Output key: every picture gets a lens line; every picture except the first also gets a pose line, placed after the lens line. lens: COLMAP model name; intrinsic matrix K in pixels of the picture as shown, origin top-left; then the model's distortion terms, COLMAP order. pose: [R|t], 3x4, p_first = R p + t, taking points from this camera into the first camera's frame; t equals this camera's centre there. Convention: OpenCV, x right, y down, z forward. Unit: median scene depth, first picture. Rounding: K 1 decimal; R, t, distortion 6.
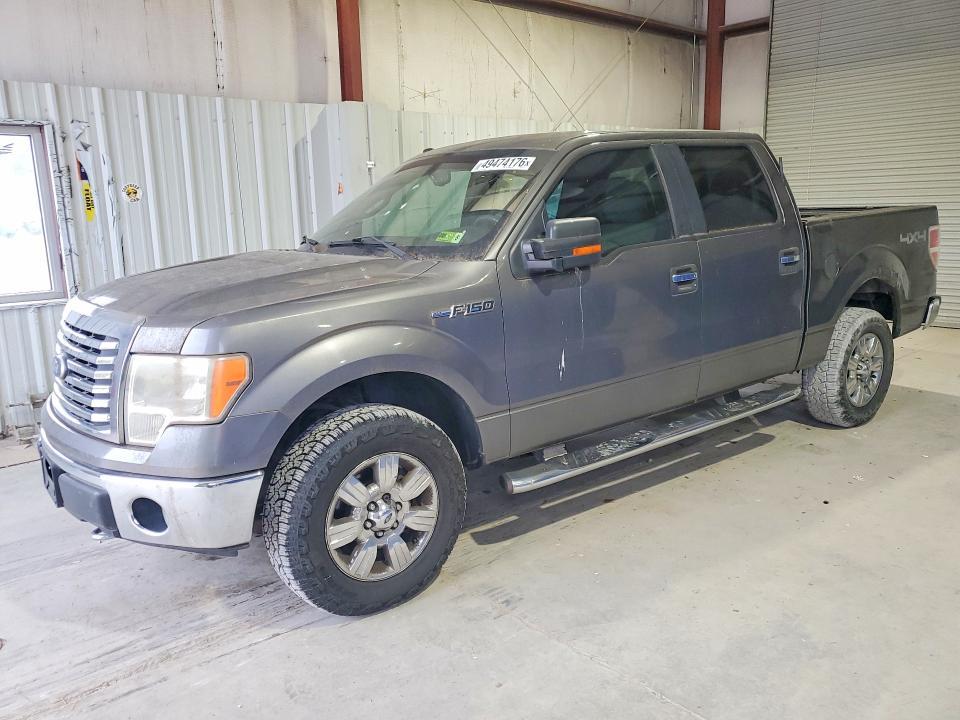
lens RADIAL K [[771.6, 0, 480.0], [0, 771.6, 360.0], [0, 0, 1]] dist [0.003499, 0.003125]
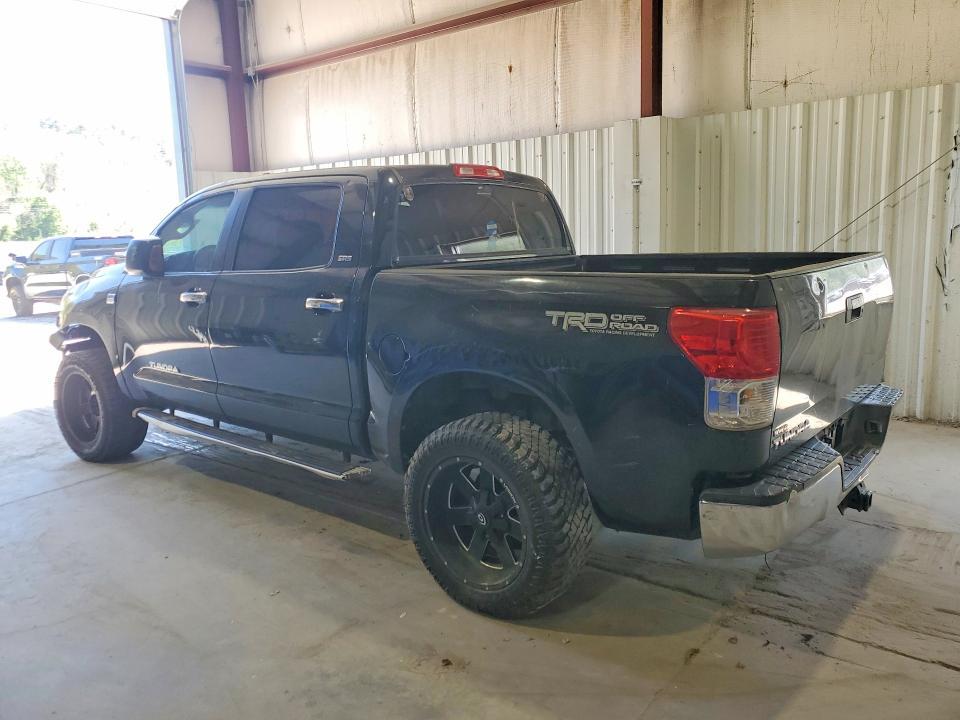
lens RADIAL K [[771.6, 0, 480.0], [0, 771.6, 360.0], [0, 0, 1]] dist [0.003499, 0.003125]
pose [[0.132857, 0.181210, -0.974429, 0.755078], [-0.169498, 0.972815, 0.157800, -0.139606], [0.976534, 0.144199, 0.159960, 0.621604]]
